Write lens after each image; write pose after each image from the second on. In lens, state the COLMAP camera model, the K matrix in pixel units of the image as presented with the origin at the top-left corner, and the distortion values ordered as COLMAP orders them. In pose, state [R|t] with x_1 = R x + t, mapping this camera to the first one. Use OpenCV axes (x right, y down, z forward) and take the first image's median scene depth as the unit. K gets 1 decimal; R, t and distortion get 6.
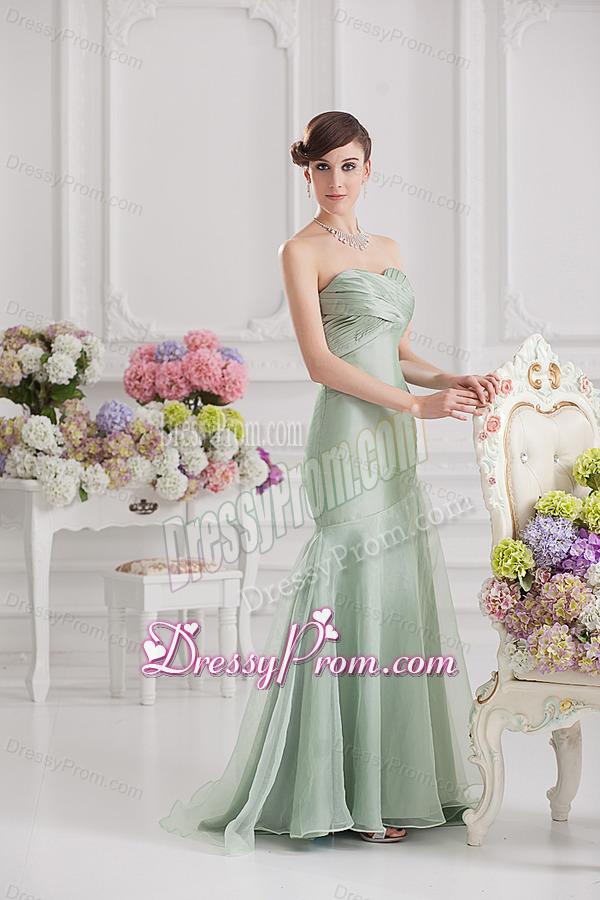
lens RADIAL K [[2162.3, 0, 300.0], [0, 2162.3, 450.0], [0, 0, 1]] dist [-0.009530, -1.212429]
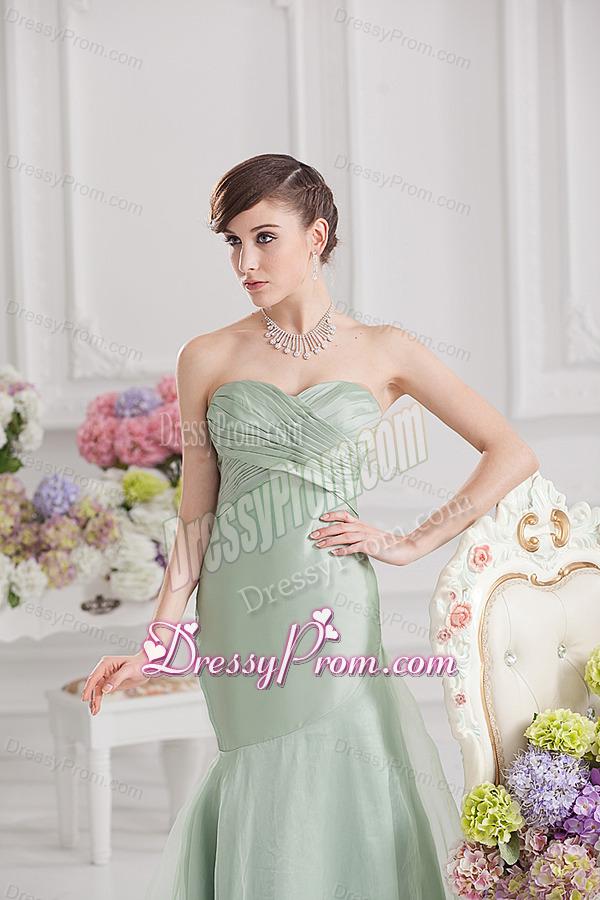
lens RADIAL K [[2162.3, 0, 300.0], [0, 2162.3, 450.0], [0, 0, 1]] dist [-0.009530, -1.212429]
pose [[0.997093, -0.019495, -0.073660, 0.062176], [0.022761, 0.998783, 0.043762, -0.065173], [0.072717, -0.045312, 0.996323, 0.224010]]
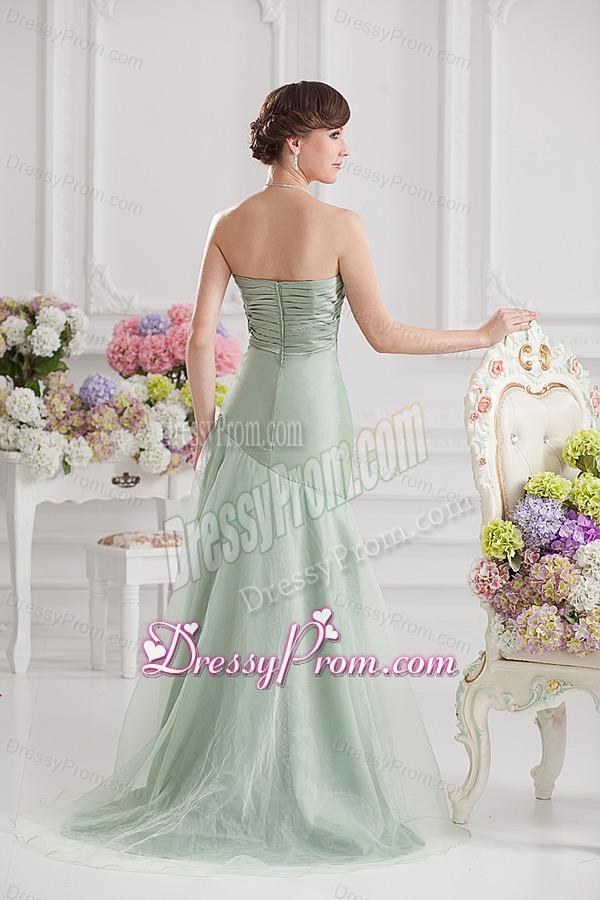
lens RADIAL K [[2162.3, 0, 300.0], [0, 2162.3, 450.0], [0, 0, 1]] dist [-0.009530, -1.212429]
pose [[0.999795, 0.011849, 0.016439, -0.008627], [-0.012085, 0.999824, 0.014363, -0.003058], [-0.016266, -0.014559, 0.999762, -0.002145]]
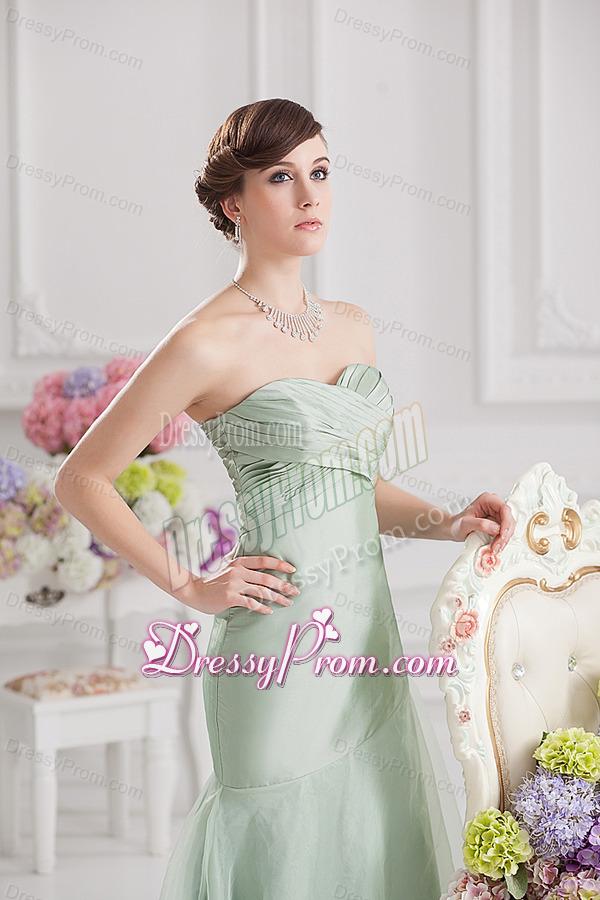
lens RADIAL K [[2162.3, 0, 300.0], [0, 2162.3, 450.0], [0, 0, 1]] dist [-0.009530, -1.212429]
pose [[0.999287, -0.003956, -0.037554, 0.045157], [0.005937, 0.998588, 0.052794, -0.064970], [0.037292, -0.052979, 0.997899, 0.267776]]
